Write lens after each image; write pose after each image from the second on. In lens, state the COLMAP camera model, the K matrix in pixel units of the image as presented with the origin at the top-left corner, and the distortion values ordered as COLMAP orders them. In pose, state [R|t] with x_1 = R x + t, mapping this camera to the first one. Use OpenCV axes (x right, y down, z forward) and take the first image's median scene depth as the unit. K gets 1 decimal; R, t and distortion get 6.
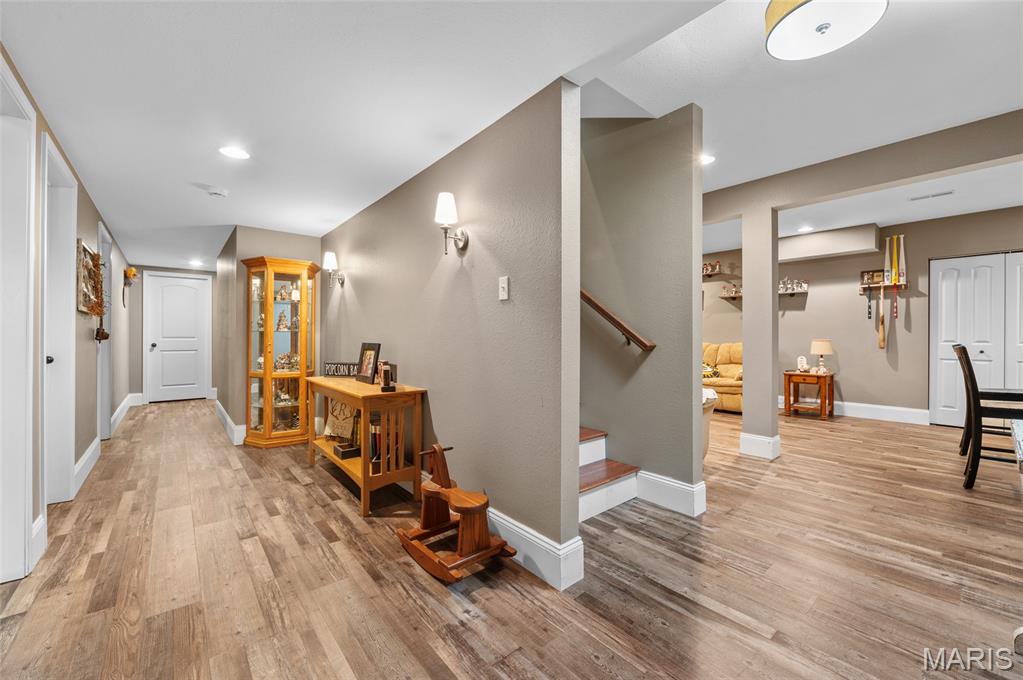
lens RADIAL K [[415.5, 0, 511.5], [0, 415.5, 340.0], [0, 0, 1]] dist [-0.003675, -0.000495]
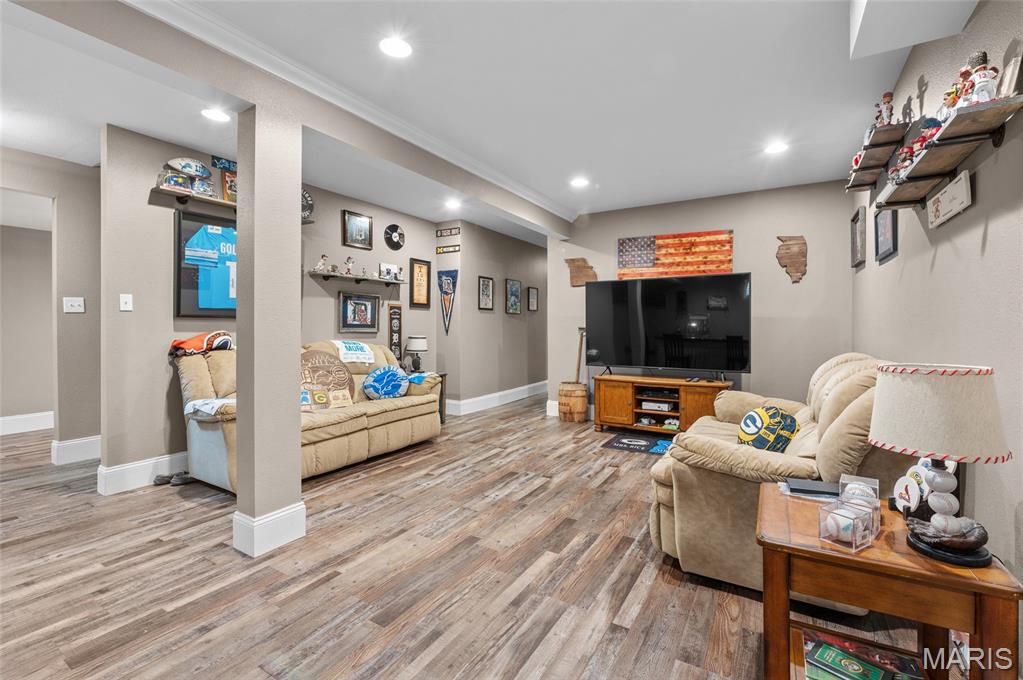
lens RADIAL K [[434.2, 0, 513.5], [0, 434.2, 331.6], [0, 0, 1]] dist [-0.011062, 0.000248]
pose [[0.313221, 0.008319, -0.949644, 0.912570], [-0.004071, 0.999964, 0.007418, -0.017301], [0.949671, 0.001542, 0.313244, 0.811070]]
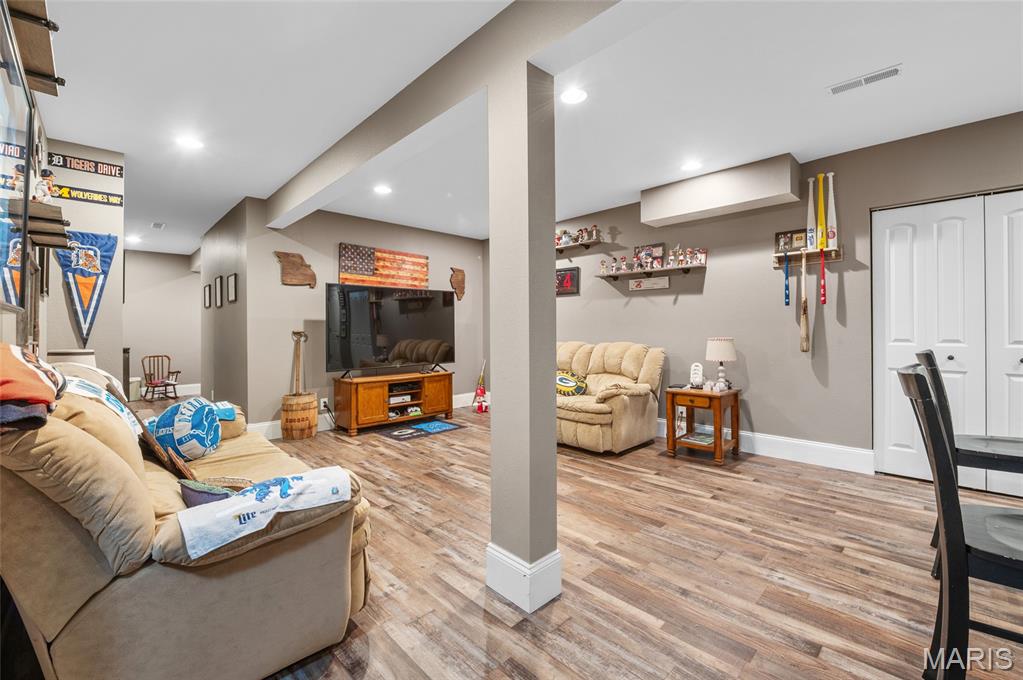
lens RADIAL K [[434.2, 0, 513.5], [0, 434.2, 331.6], [0, 0, 1]] dist [-0.011062, 0.000248]
pose [[0.997859, -0.011558, 0.064378, 0.398899], [0.011575, 0.999933, 0.000109, -0.015563], [-0.064375, 0.000636, 0.997926, 0.359681]]
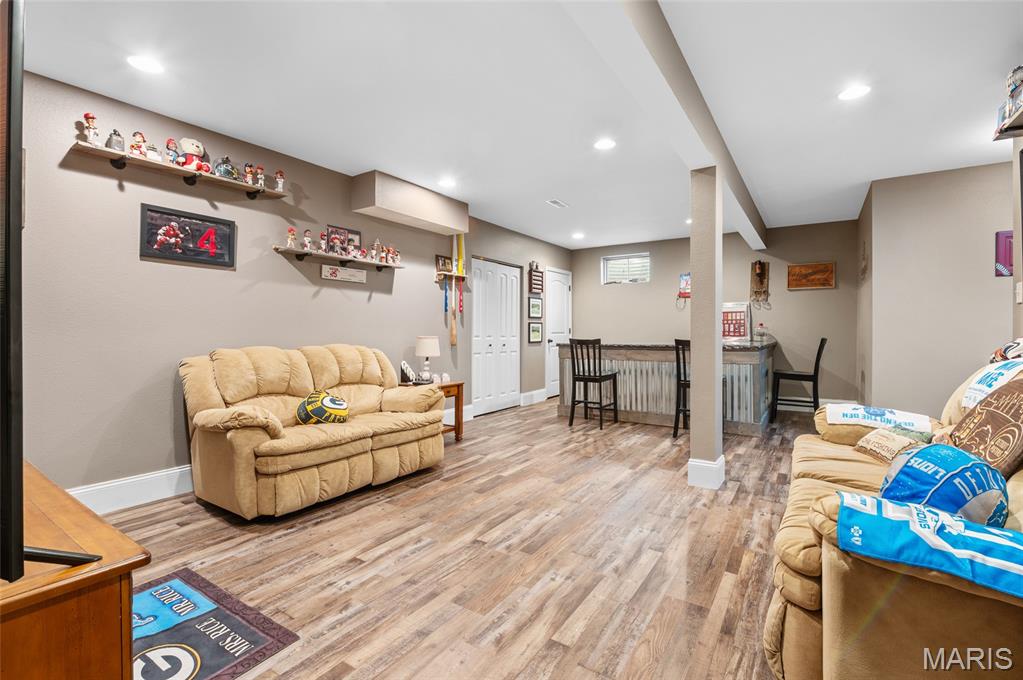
lens RADIAL K [[458.2, 0, 517.0], [0, 458.2, 335.6], [0, 0, 1]] dist [-0.000178, -0.000034]
pose [[-0.289578, -0.011405, 0.957086, -0.094855], [0.004216, 0.999904, 0.013191, -0.013134], [-0.957145, 0.007855, -0.289503, 1.143506]]
